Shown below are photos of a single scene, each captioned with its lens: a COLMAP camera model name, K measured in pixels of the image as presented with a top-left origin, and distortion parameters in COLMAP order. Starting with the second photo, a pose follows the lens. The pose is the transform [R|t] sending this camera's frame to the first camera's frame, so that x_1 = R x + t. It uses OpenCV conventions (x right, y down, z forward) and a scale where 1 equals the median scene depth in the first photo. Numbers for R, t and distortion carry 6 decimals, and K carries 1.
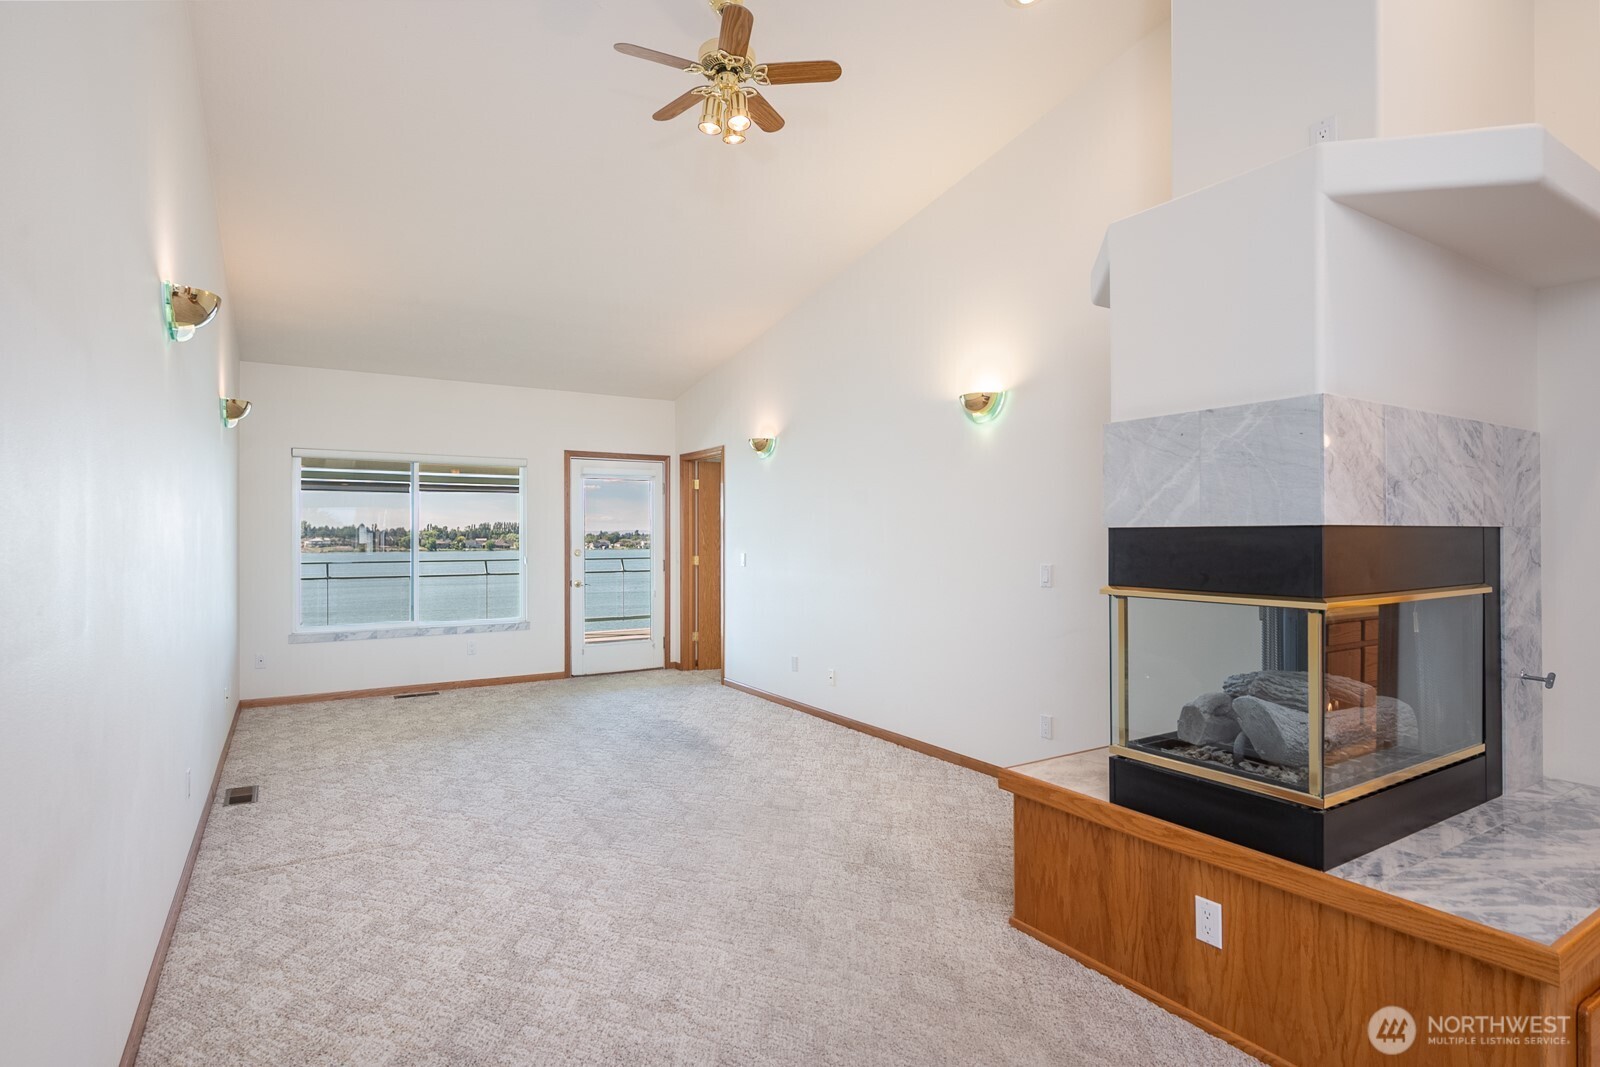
lens RADIAL K [[816.3, 0, 800.0], [0, 816.3, 533.5], [0, 0, 1]] dist [0.001867, 0.000260]
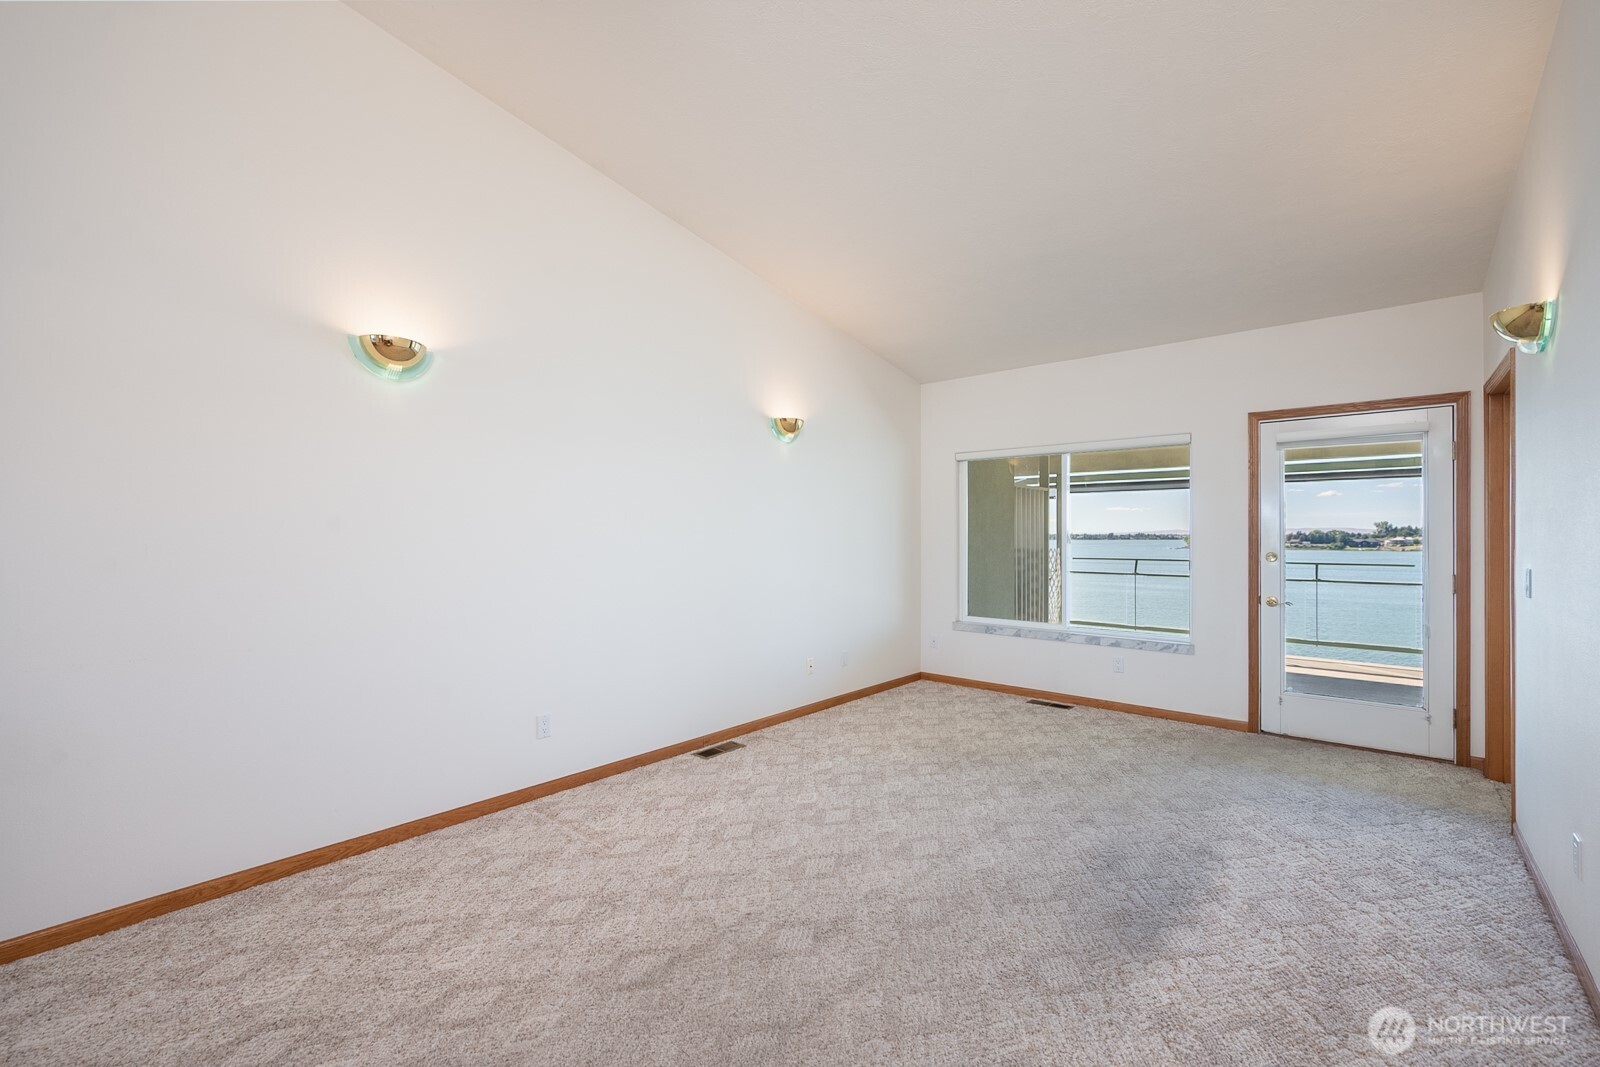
lens RADIAL K [[655.6, 0, 800.0], [0, 655.6, 533.5], [0, 0, 1]] dist [-0.004390, -0.000368]
pose [[0.288674, -0.006419, -0.957406, 0.162692], [0.007446, 0.999962, -0.004459, 0.003350], [0.957398, -0.005842, 0.288711, 0.487905]]
